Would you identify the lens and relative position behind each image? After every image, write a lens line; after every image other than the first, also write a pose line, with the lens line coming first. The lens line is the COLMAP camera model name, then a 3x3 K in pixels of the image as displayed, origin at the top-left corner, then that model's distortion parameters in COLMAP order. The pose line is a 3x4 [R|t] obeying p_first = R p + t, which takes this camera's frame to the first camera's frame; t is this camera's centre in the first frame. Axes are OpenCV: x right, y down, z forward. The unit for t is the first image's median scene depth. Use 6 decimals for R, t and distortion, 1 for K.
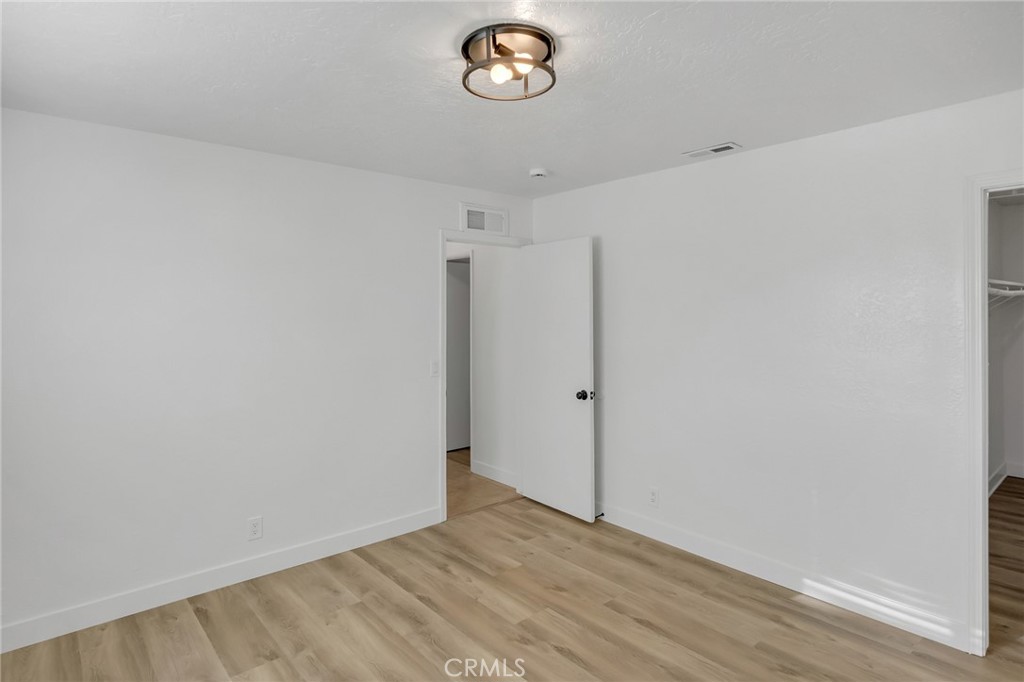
lens RADIAL K [[554.6, 0, 512.4], [0, 554.6, 307.7], [0, 0, 1]] dist [-0.000087, -0.001047]
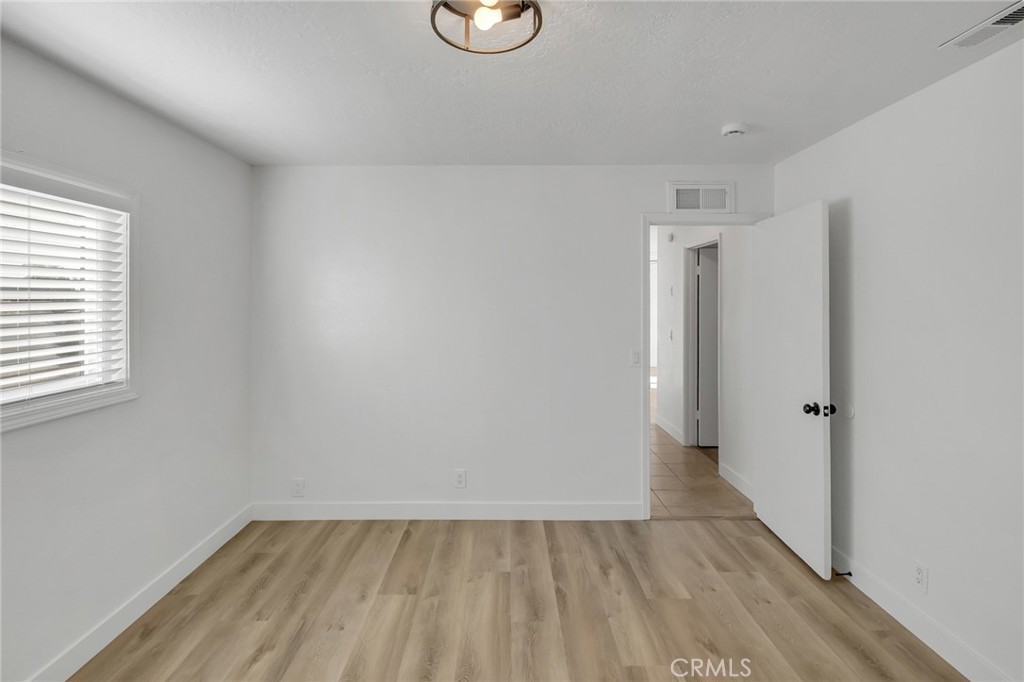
lens RADIAL K [[479.7, 0, 508.4], [0, 479.7, 300.3], [0, 0, 1]] dist [0.001982, -0.005879]
pose [[0.760455, 0.002240, -0.649387, 0.275553], [-0.001560, 0.999997, 0.001623, 0.009401], [0.649389, -0.000222, 0.760457, 0.262997]]
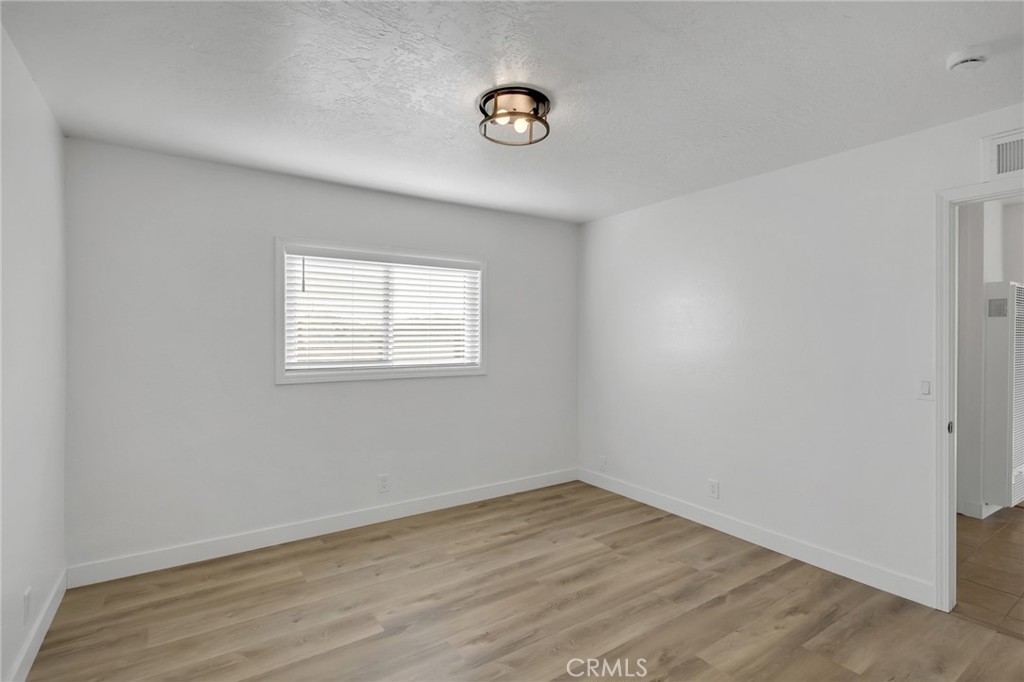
lens RADIAL K [[491.6, 0, 512.0], [0, 491.6, 333.8], [0, 0, 1]] dist [-0.001271, -0.001468]
pose [[-0.105764, 0.001319, -0.994390, 0.651753], [-0.002903, 0.999994, 0.001636, 0.045396], [0.994387, 0.003060, -0.105760, 0.631195]]
